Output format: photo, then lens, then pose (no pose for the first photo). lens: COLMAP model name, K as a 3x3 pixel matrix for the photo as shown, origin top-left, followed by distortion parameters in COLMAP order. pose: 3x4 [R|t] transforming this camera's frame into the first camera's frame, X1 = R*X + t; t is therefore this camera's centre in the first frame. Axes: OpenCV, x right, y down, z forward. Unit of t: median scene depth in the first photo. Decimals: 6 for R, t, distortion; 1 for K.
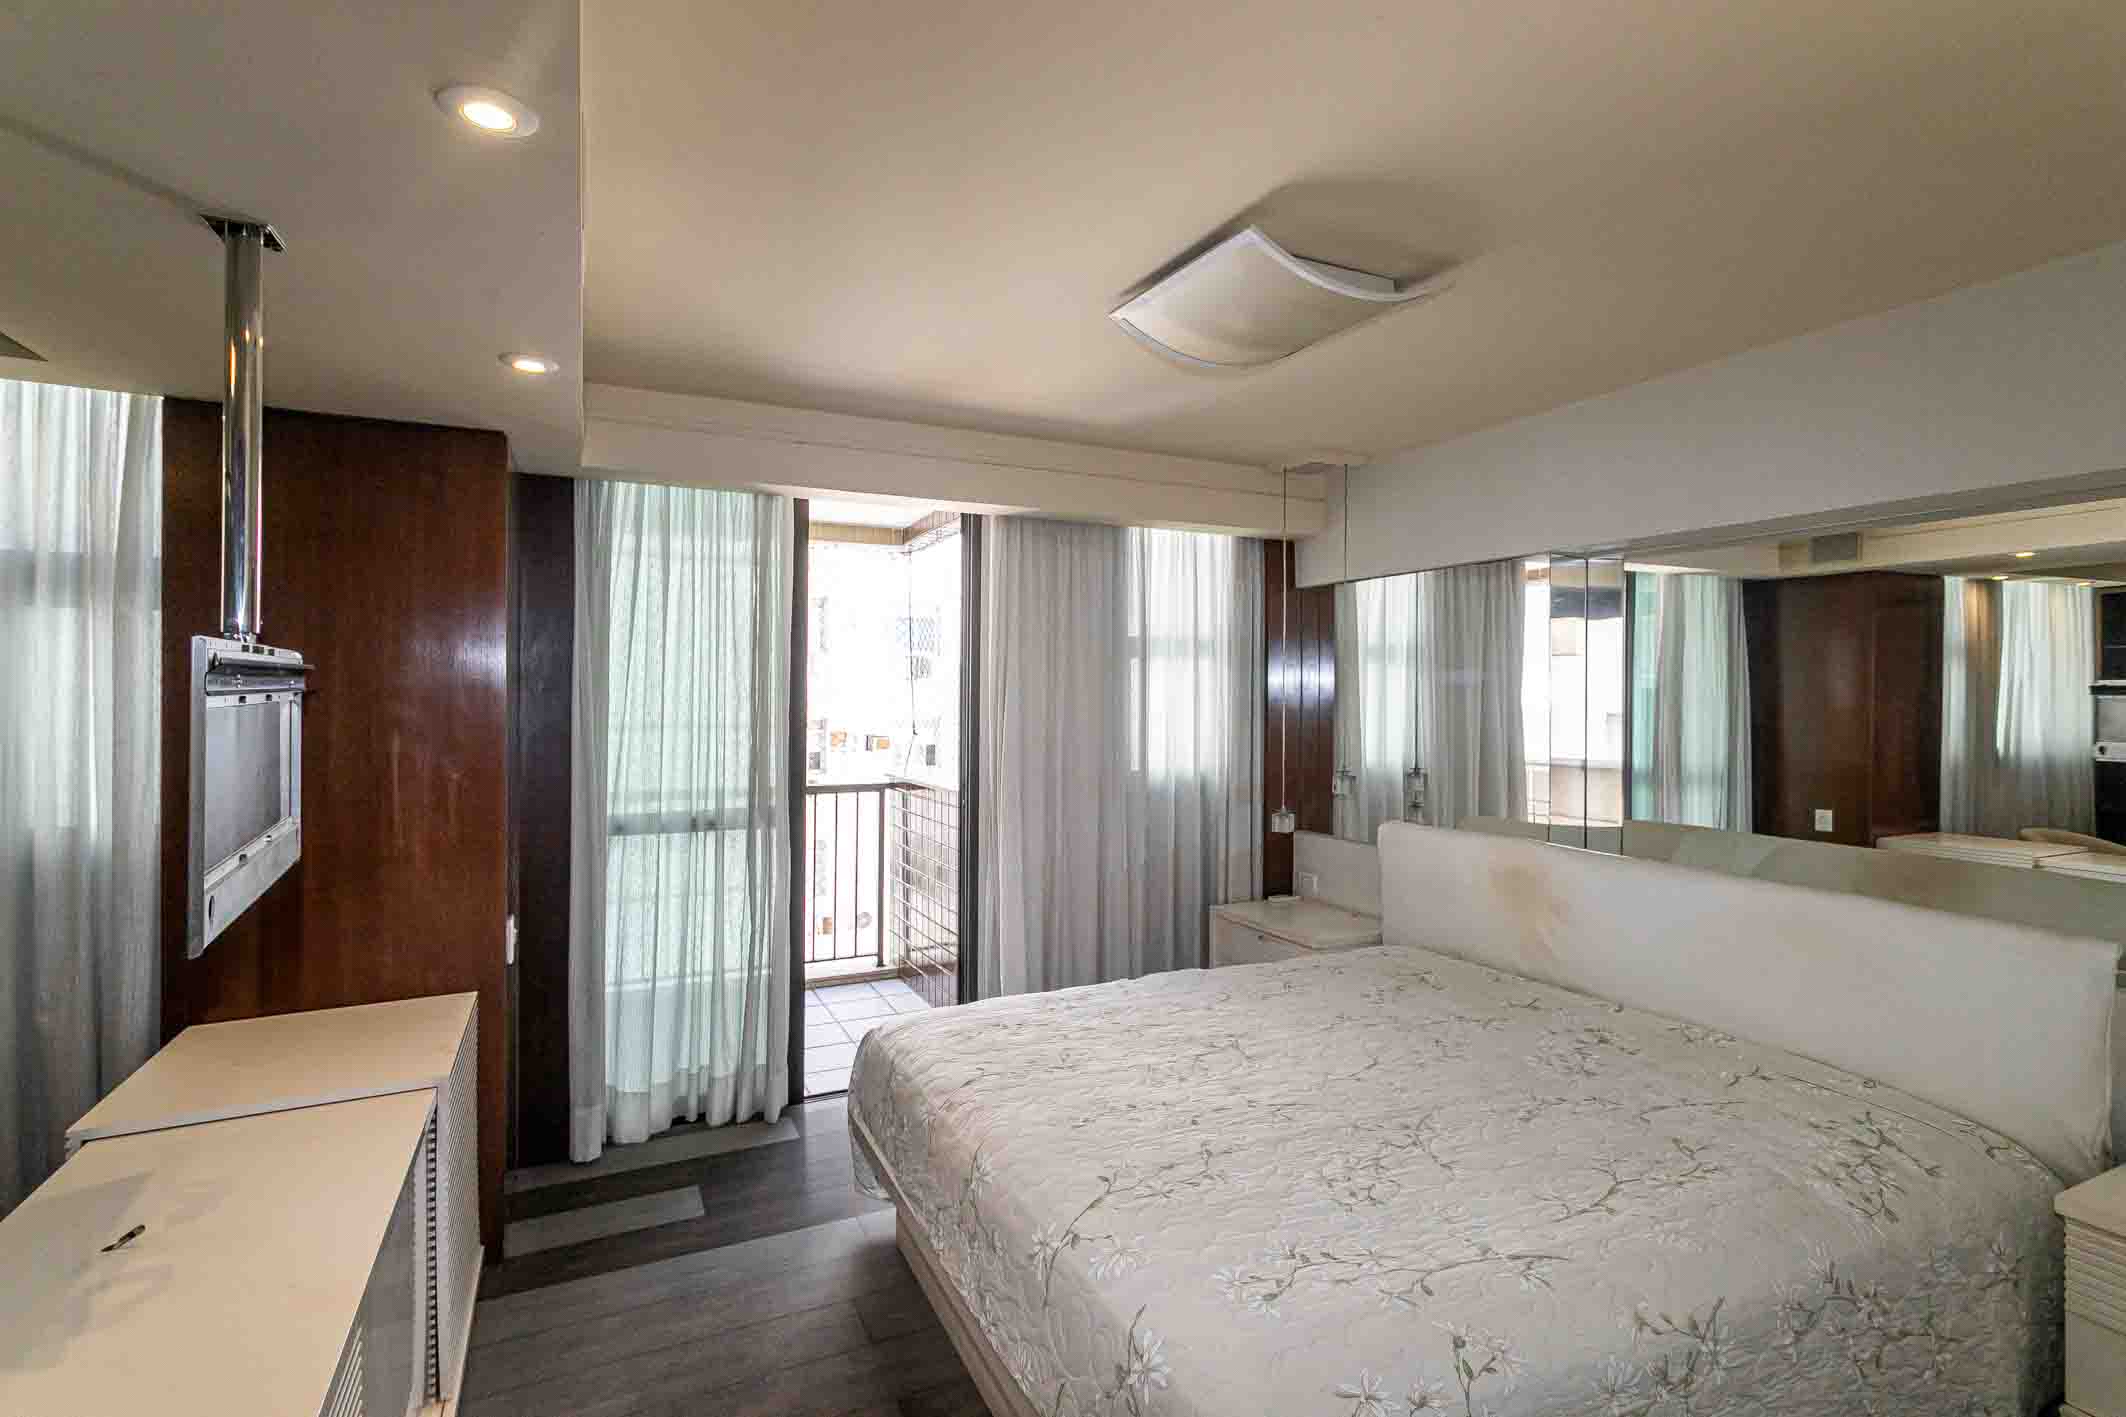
lens RADIAL K [[1023.9, 0, 1080.4], [0, 1023.9, 691.9], [0, 0, 1]] dist [0.002573, 0.001717]
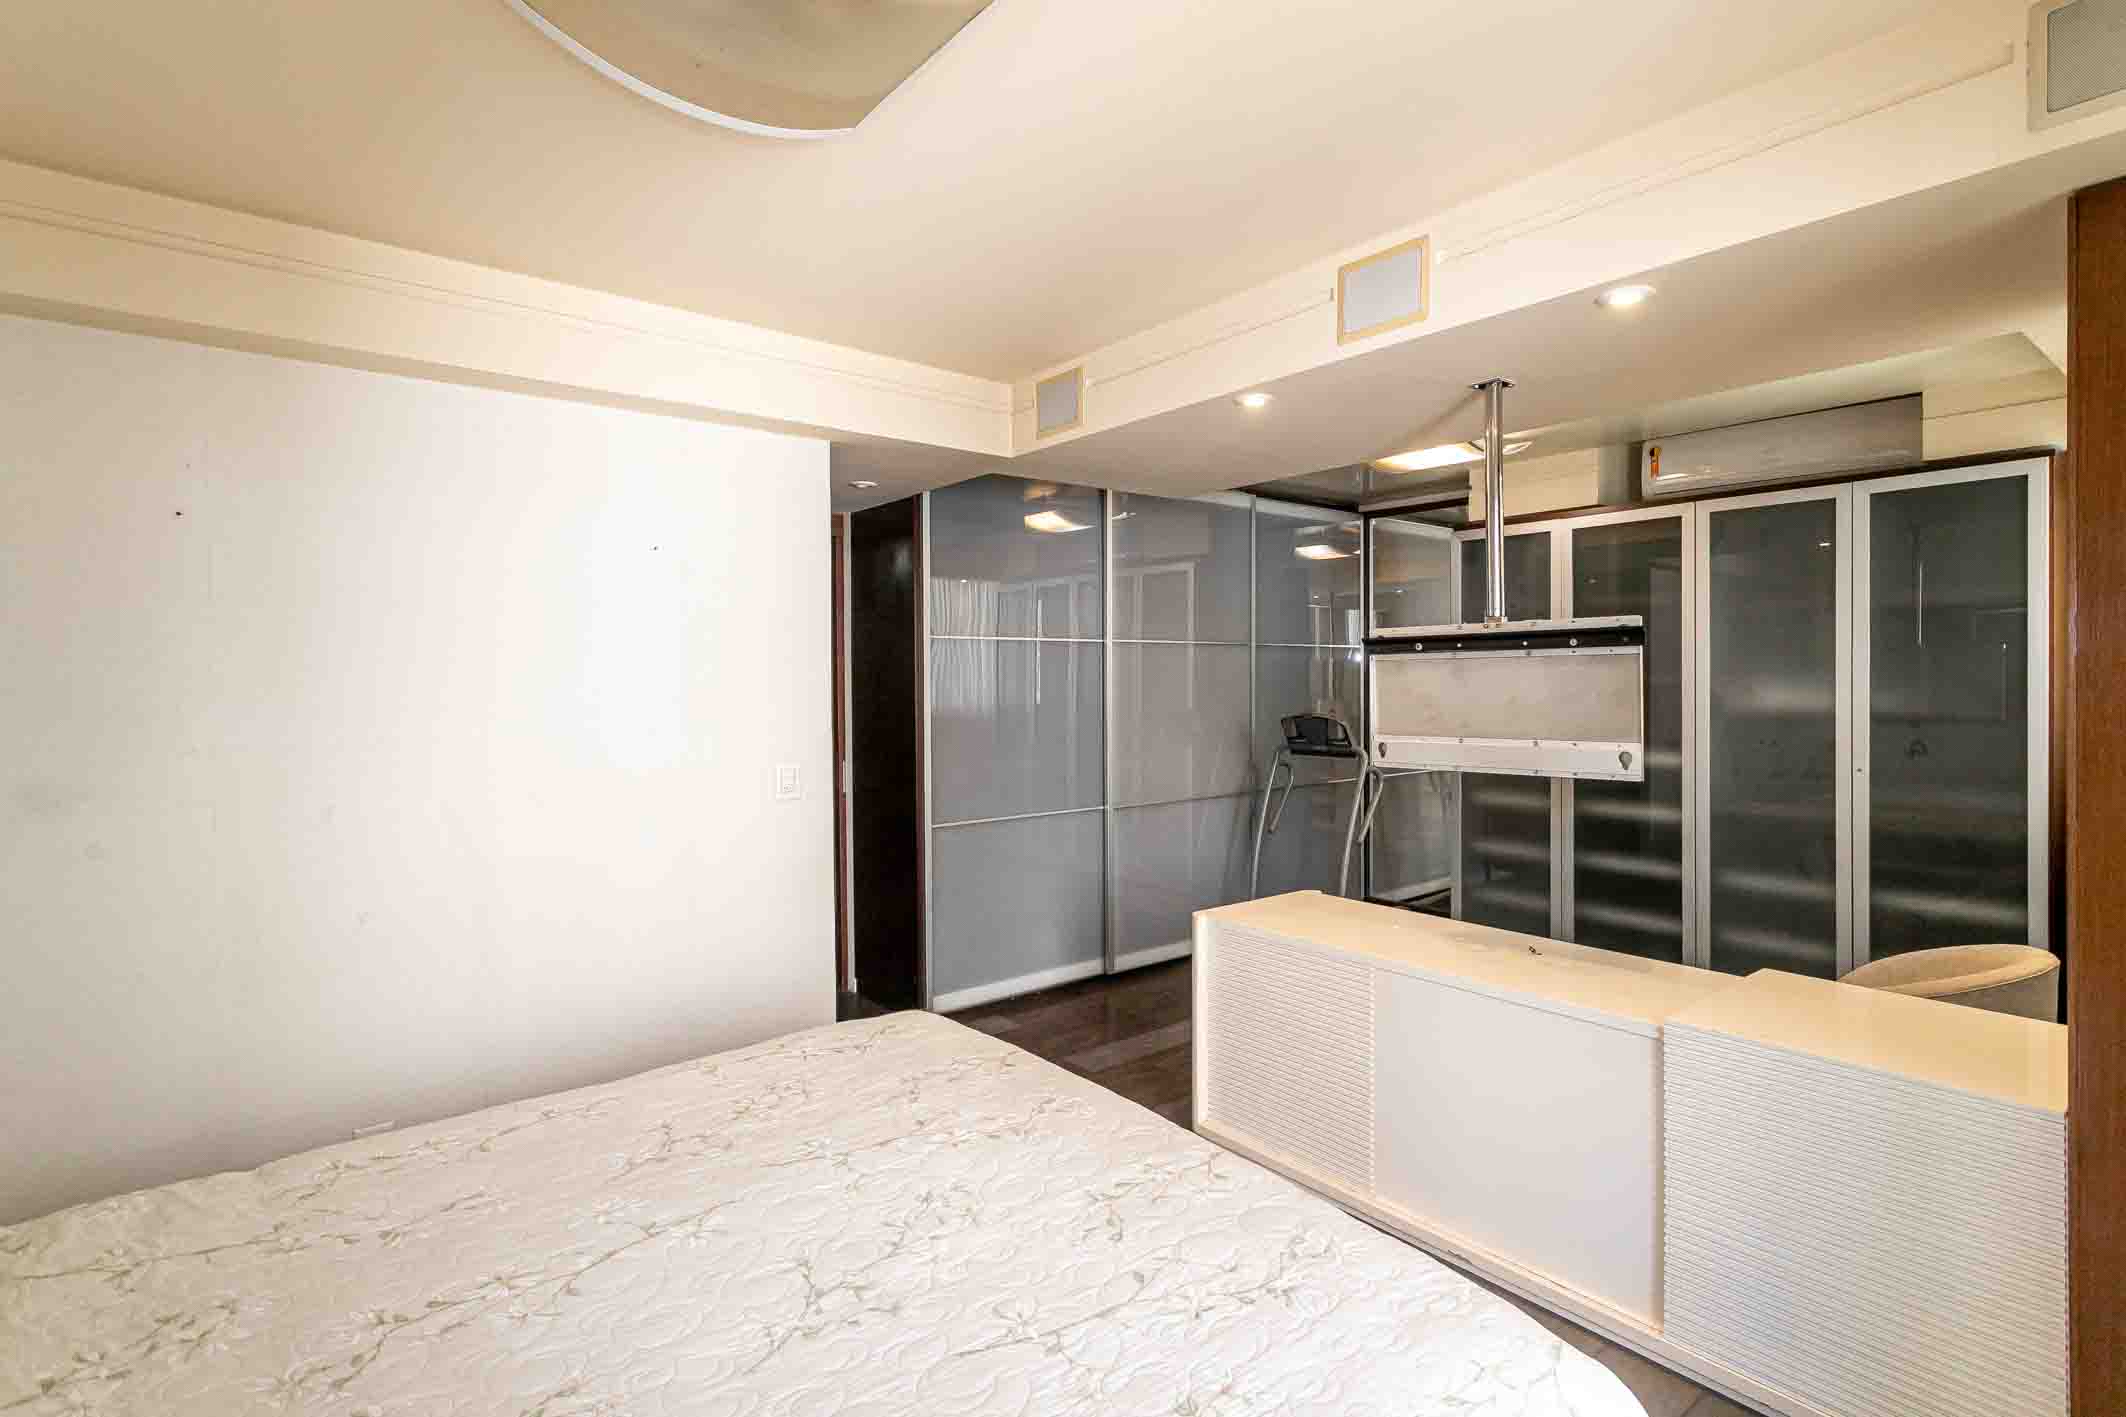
lens RADIAL K [[1023.9, 0, 1080.4], [0, 1023.9, 691.9], [0, 0, 1]] dist [0.002573, 0.001717]
pose [[-0.981554, -0.002082, -0.191175, 0.121645], [-0.003354, 0.999974, 0.006333, 0.033012], [0.191157, 0.006858, -0.981536, 1.570856]]
